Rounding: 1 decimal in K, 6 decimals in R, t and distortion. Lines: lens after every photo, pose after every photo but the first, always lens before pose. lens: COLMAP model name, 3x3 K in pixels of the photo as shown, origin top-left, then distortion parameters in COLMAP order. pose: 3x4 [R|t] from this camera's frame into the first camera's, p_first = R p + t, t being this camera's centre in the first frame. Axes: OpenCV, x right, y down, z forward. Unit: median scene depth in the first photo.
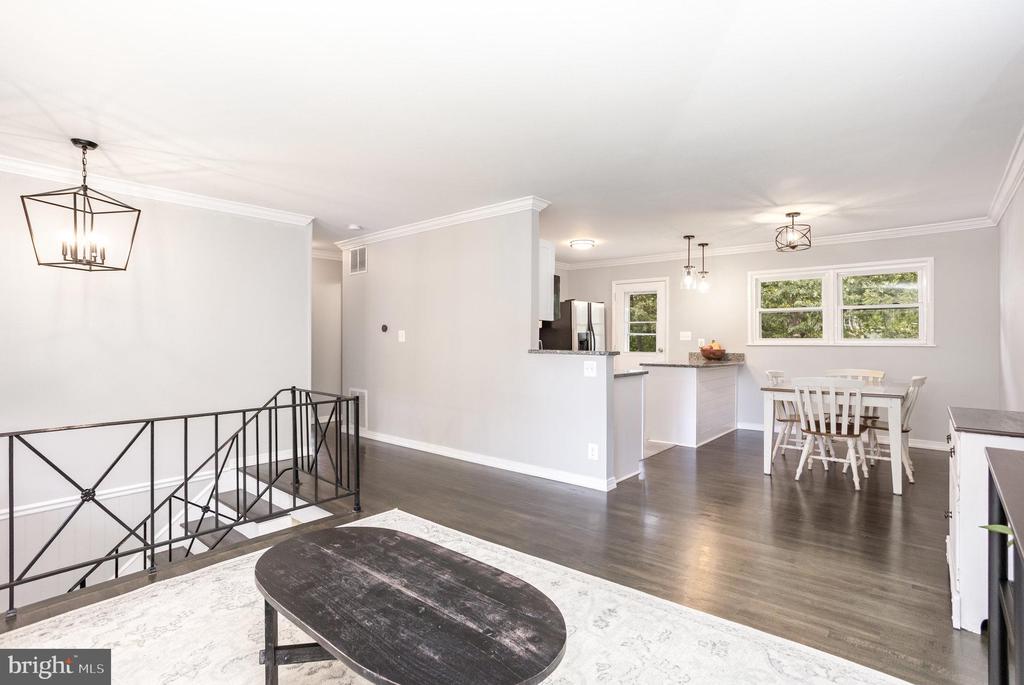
lens RADIAL K [[493.3, 0, 515.6], [0, 493.3, 338.5], [0, 0, 1]] dist [-0.013353, 0.002951]
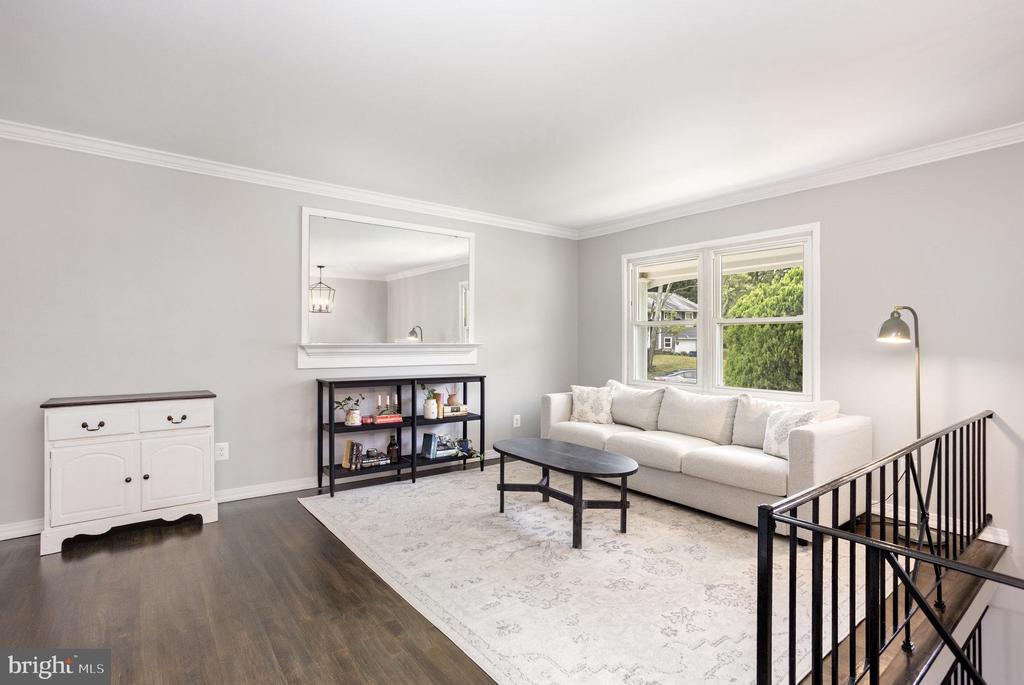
lens RADIAL K [[493.3, 0, 512.7], [0, 493.3, 341.2], [0, 0, 1]] dist [-0.013353, 0.002951]
pose [[-0.981474, -0.005308, 0.191521, -0.231570], [-0.006442, 0.999965, -0.005302, 0.002507], [-0.191486, -0.006437, -0.981474, 1.552278]]
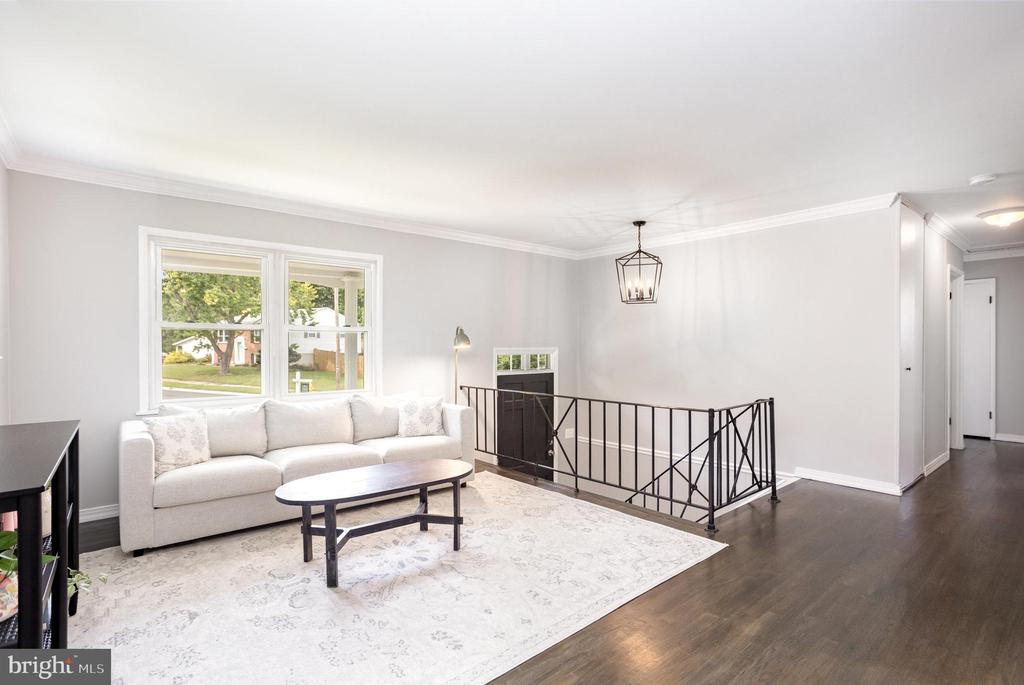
lens RADIAL K [[493.3, 0, 512.8], [0, 493.3, 346.3], [0, 0, 1]] dist [-0.013353, 0.002951]
pose [[-0.160926, -0.000274, -0.986966, 0.759252], [0.009713, 0.999951, -0.001861, -0.005538], [0.986919, -0.009886, -0.160916, 0.874523]]
